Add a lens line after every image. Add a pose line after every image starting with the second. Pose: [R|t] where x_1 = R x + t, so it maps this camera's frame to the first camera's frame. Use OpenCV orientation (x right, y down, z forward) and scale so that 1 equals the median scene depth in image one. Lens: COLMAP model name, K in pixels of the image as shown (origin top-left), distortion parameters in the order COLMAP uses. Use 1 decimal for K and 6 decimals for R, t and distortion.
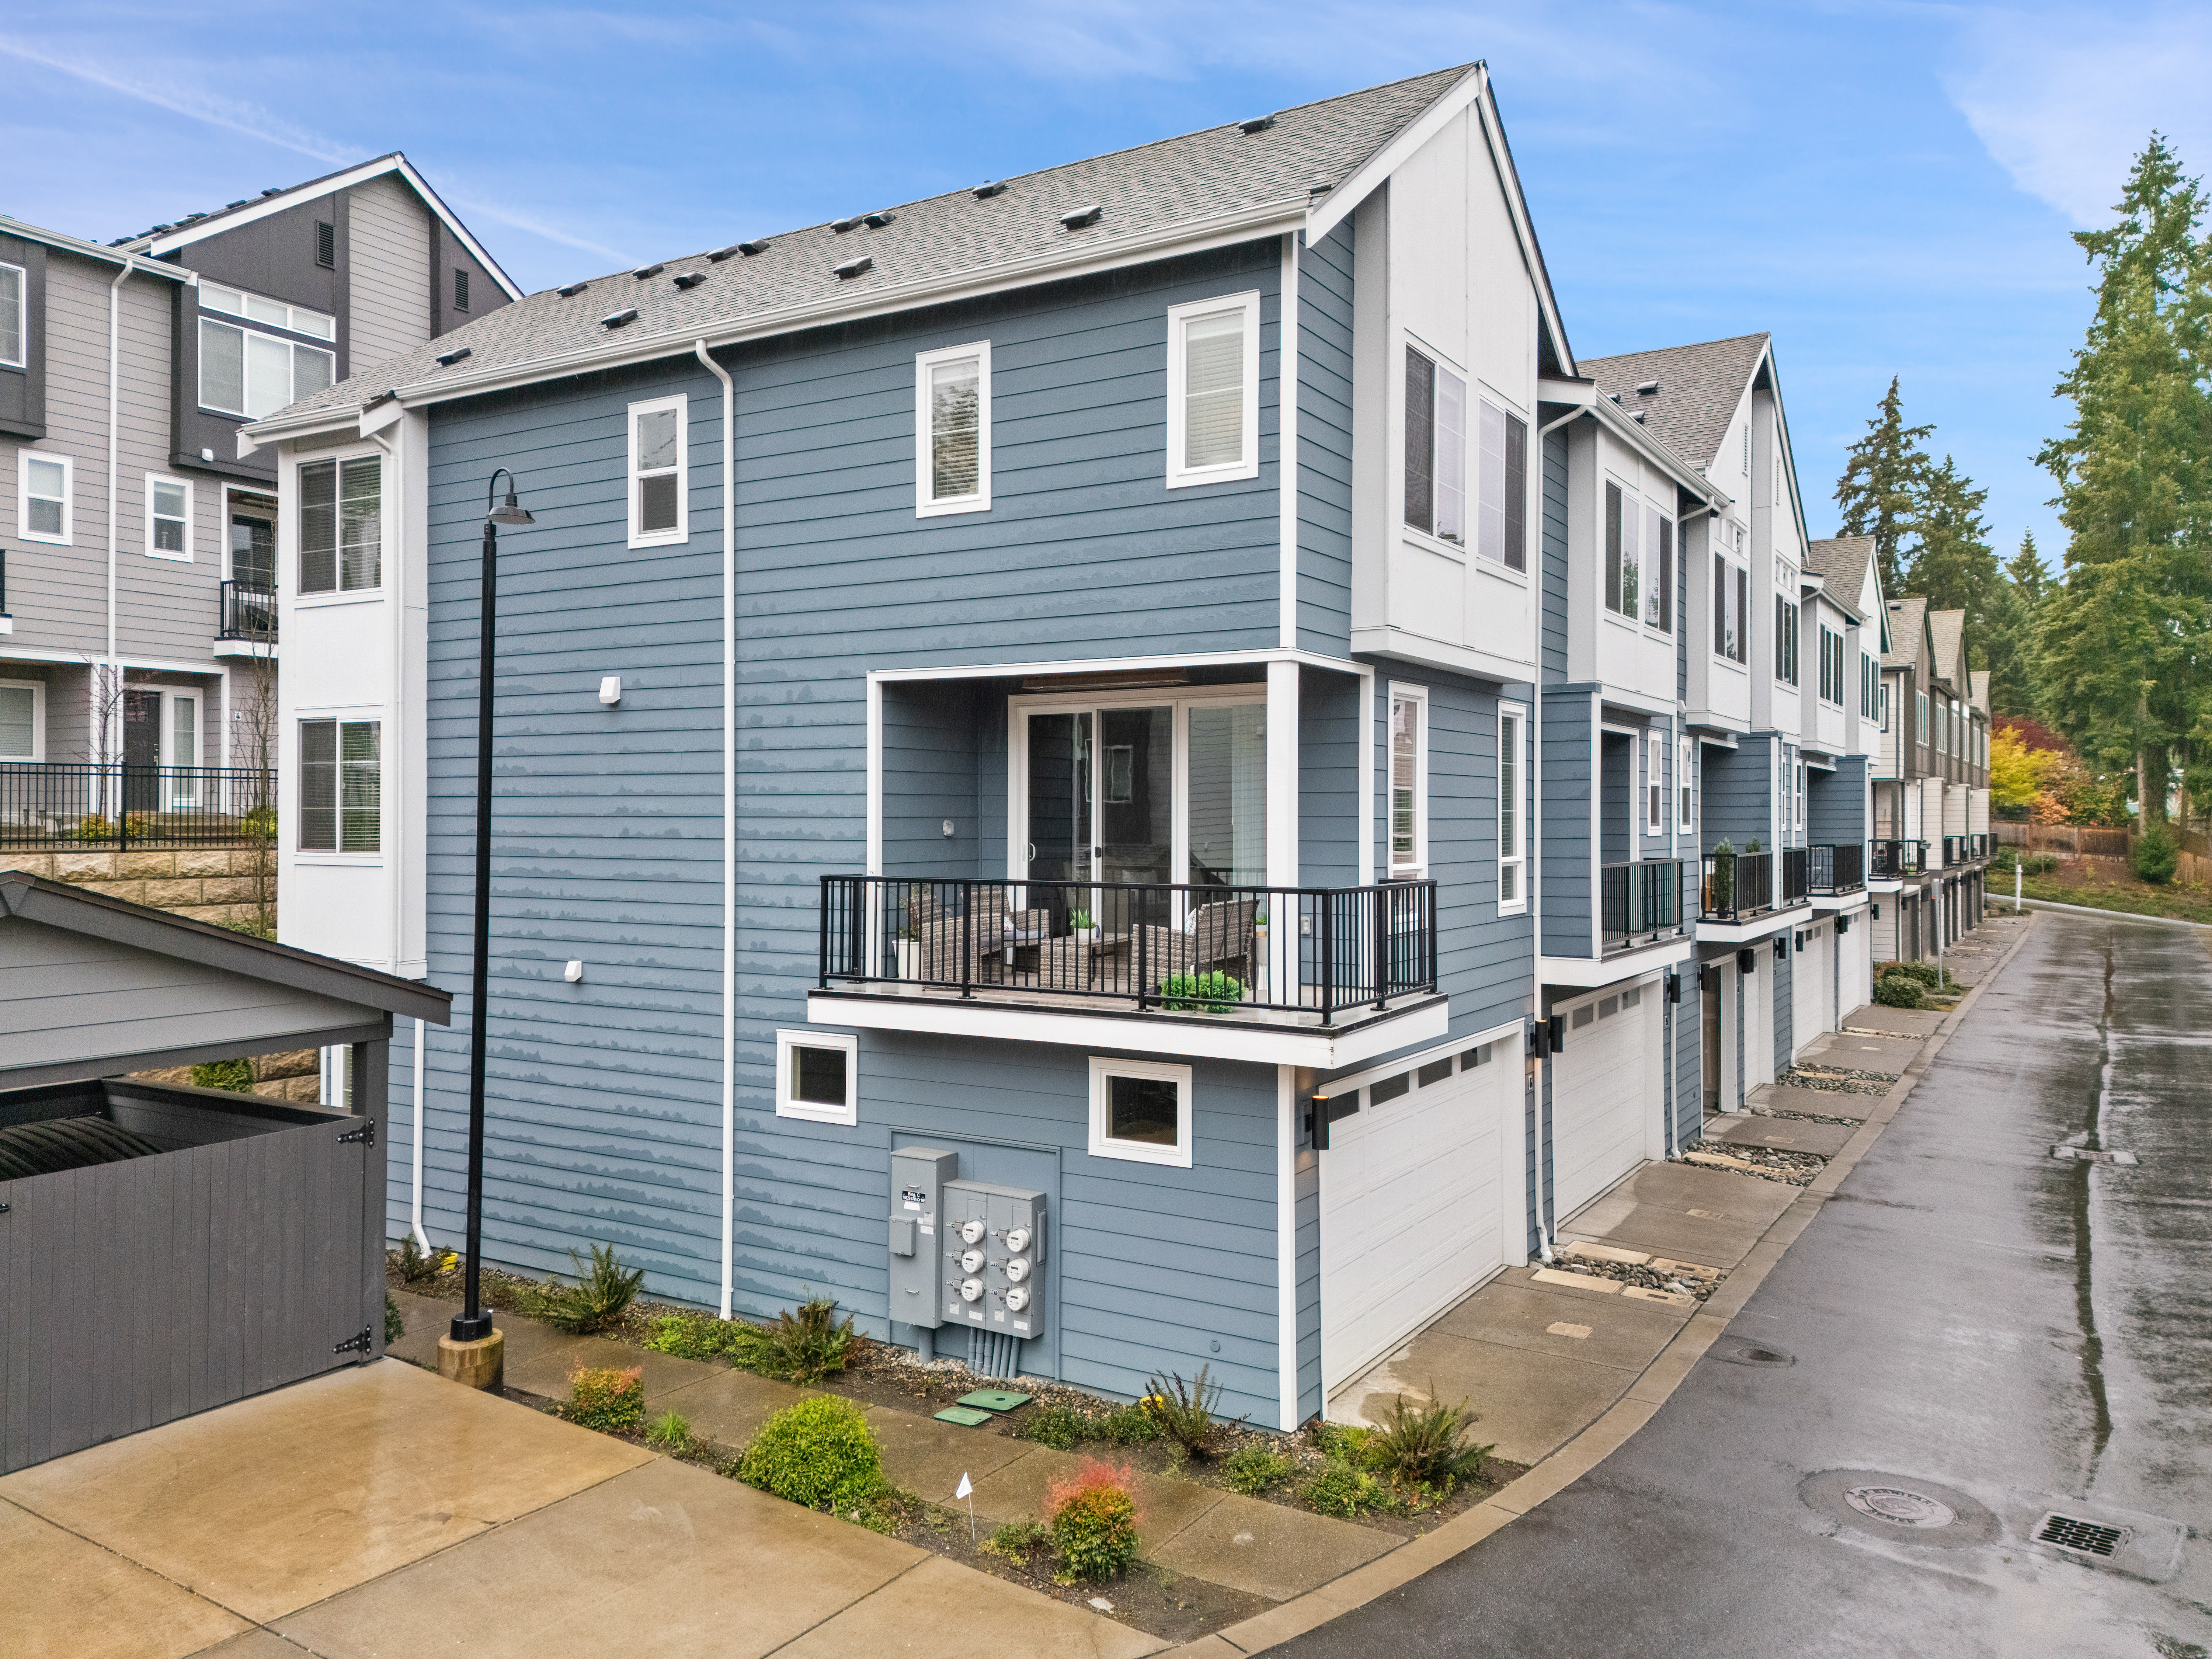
lens RADIAL K [[1633.9, 0, 1121.3], [0, 1633.9, 817.7], [0, 0, 1]] dist [0.031305, -0.002729]
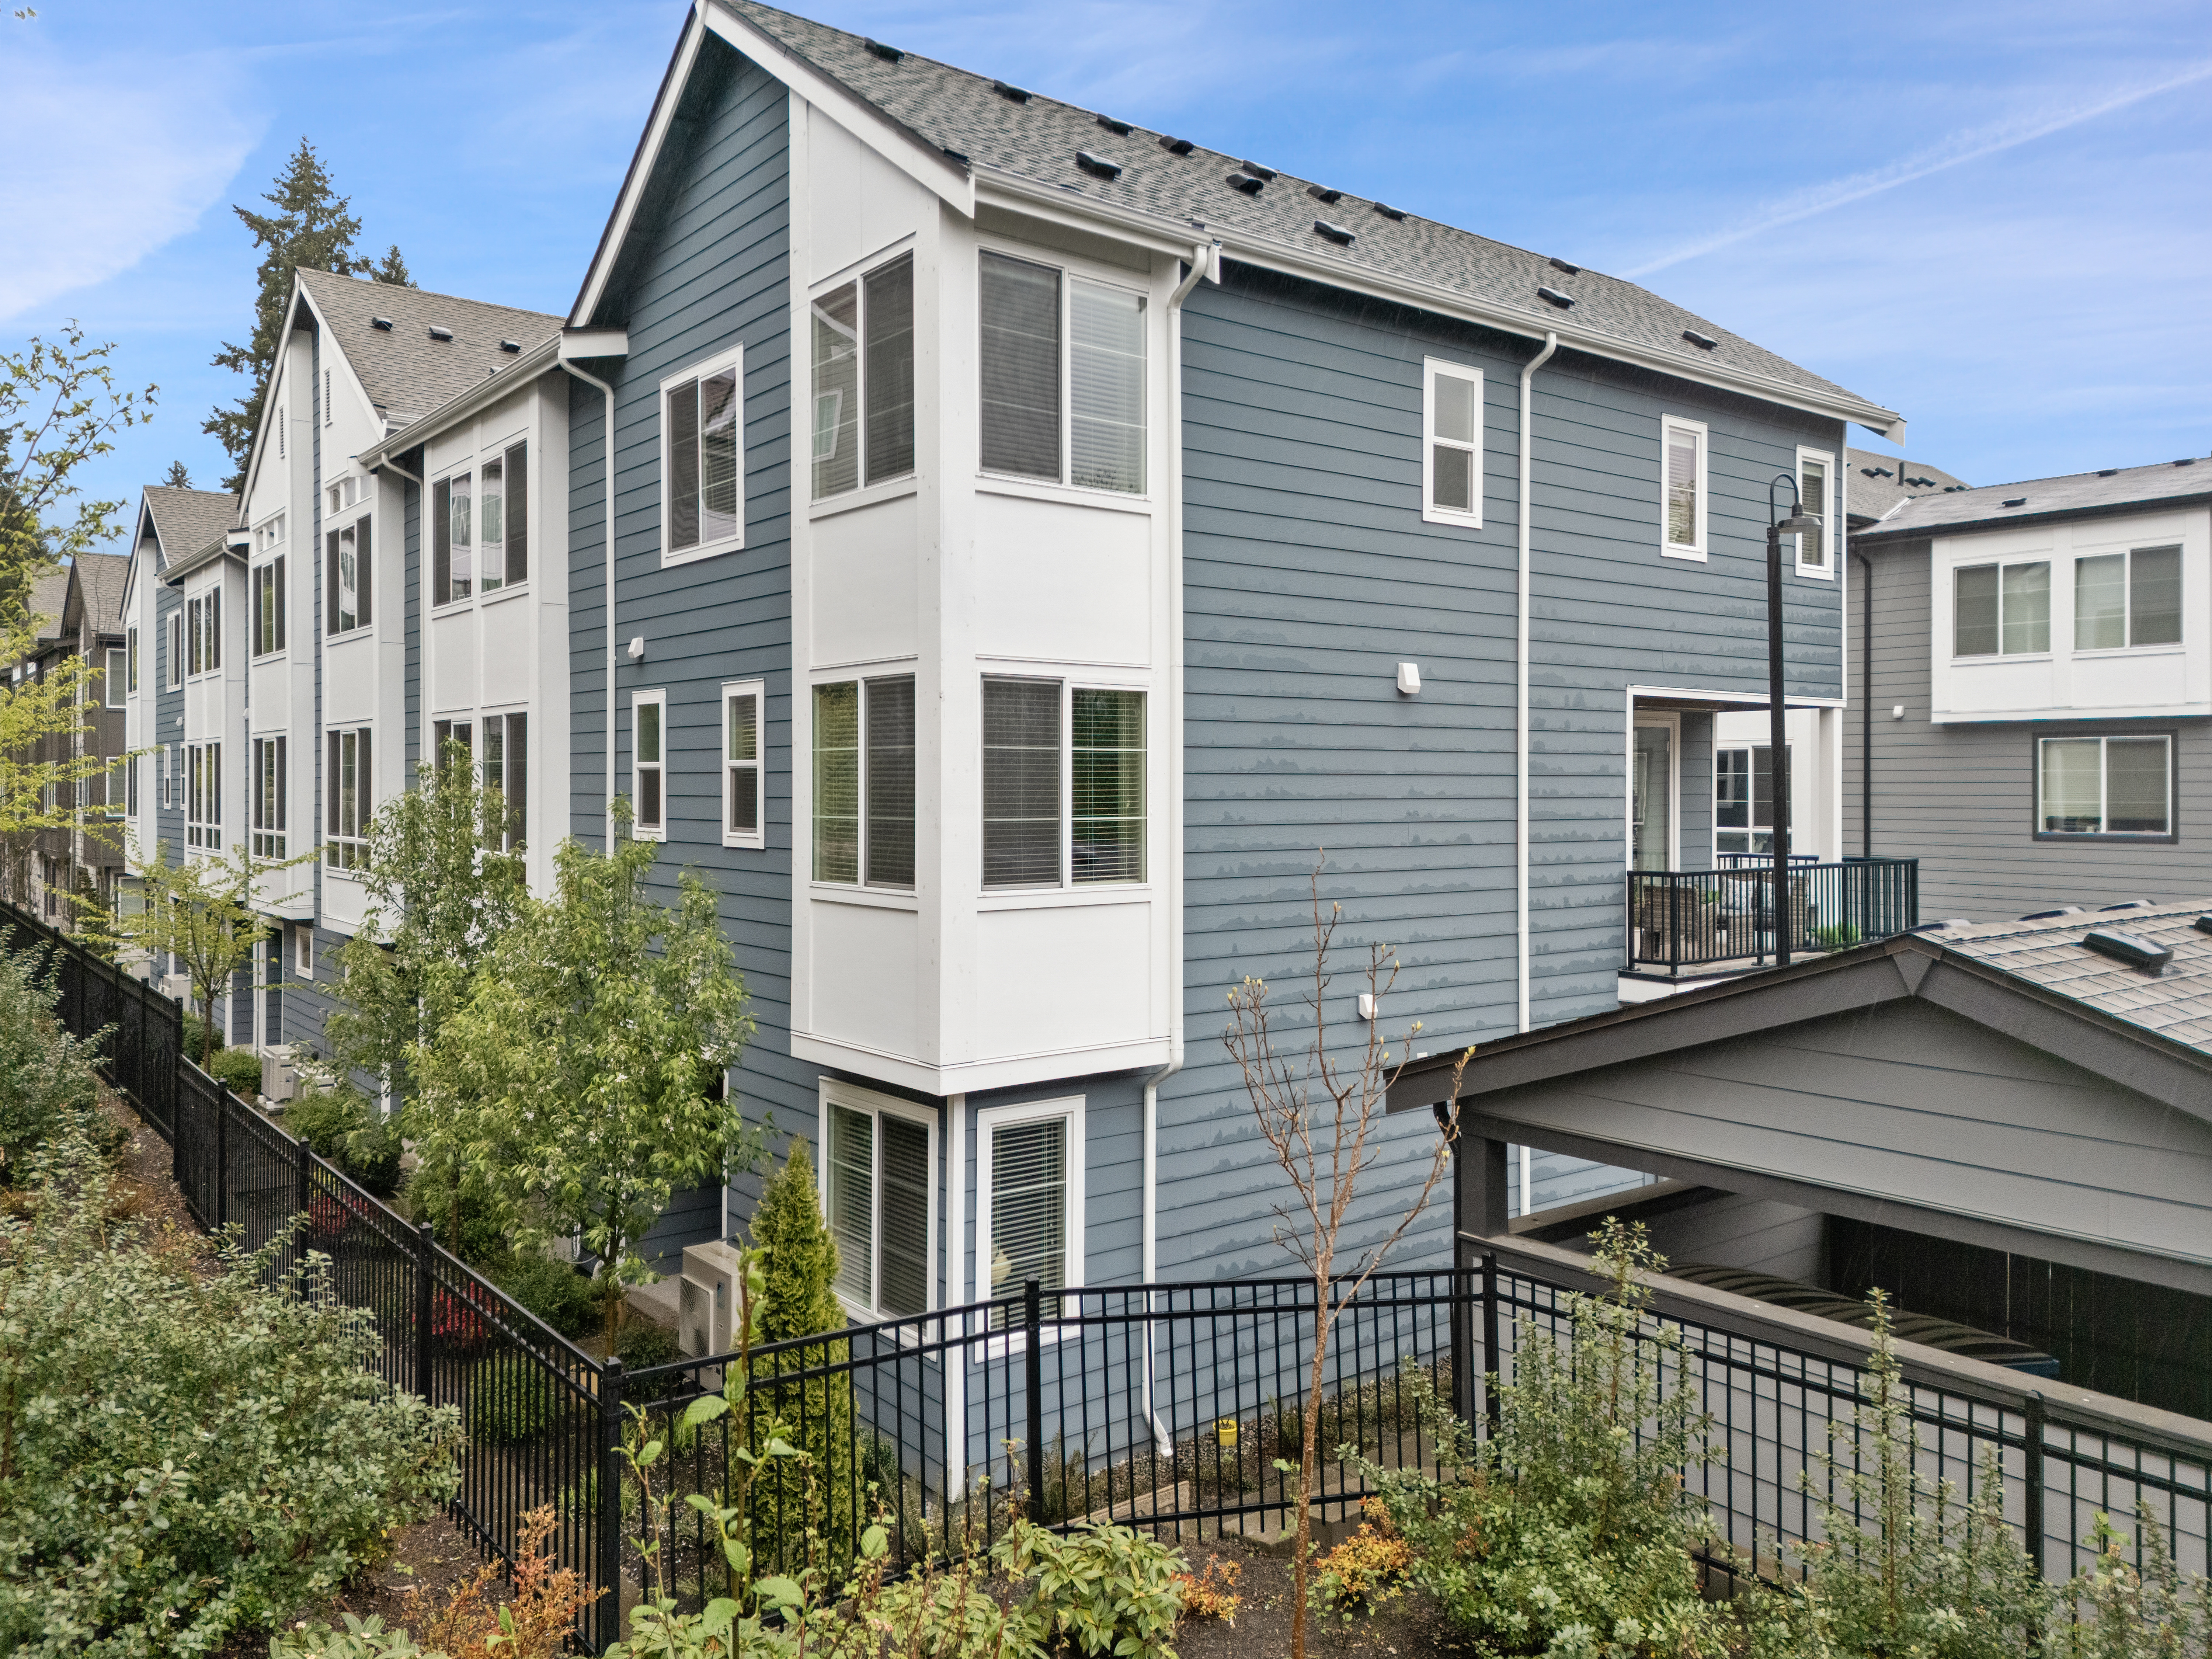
lens RADIAL K [[1633.9, 0, 1123.5], [0, 1633.9, 807.8], [0, 0, 1]] dist [0.031305, -0.002729]
pose [[0.365368, -0.016245, 0.930722, -1.191236], [0.001181, 0.999855, 0.016989, -0.023837], [-0.930863, -0.005108, 0.365334, 0.830679]]
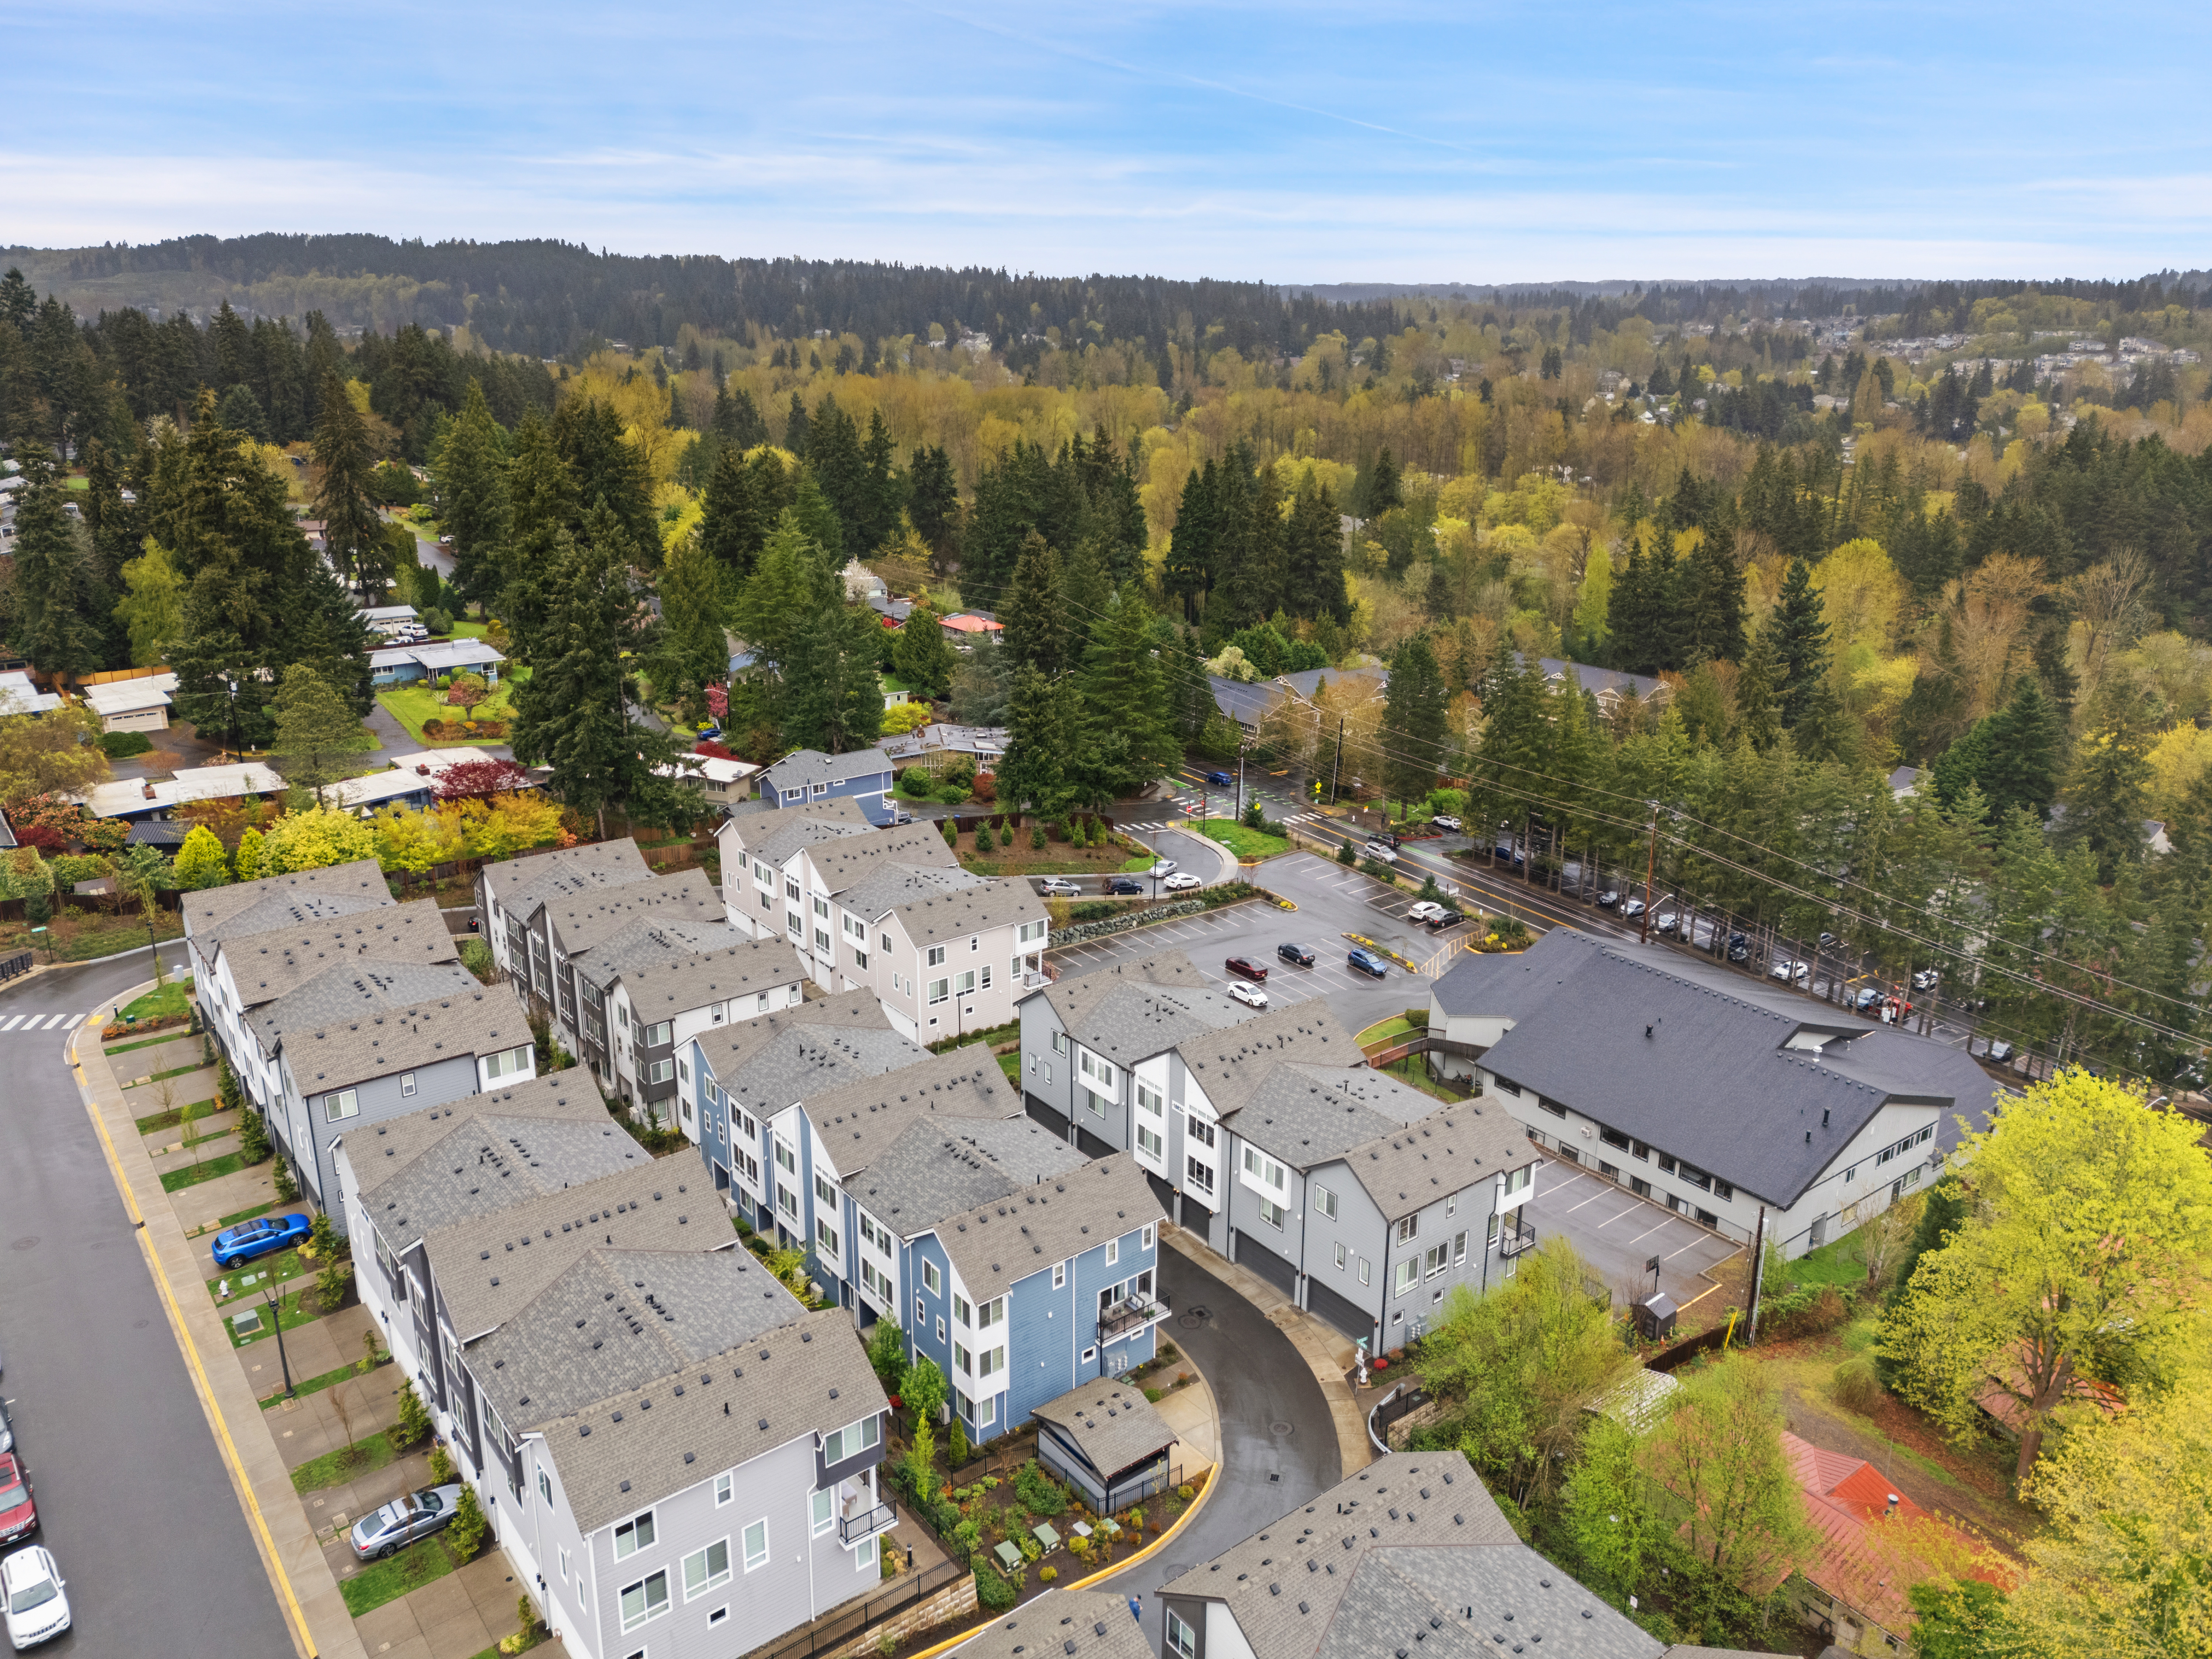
lens RADIAL K [[1633.9, 0, 1104.5], [0, 1633.9, 827.3], [0, 0, 1]] dist [0.031305, -0.002729]
pose [[0.365603, -0.299251, 0.881353, -4.455885], [-0.001246, 0.946748, 0.321972, -3.291806], [-0.930770, -0.118812, 0.345761, -0.802553]]
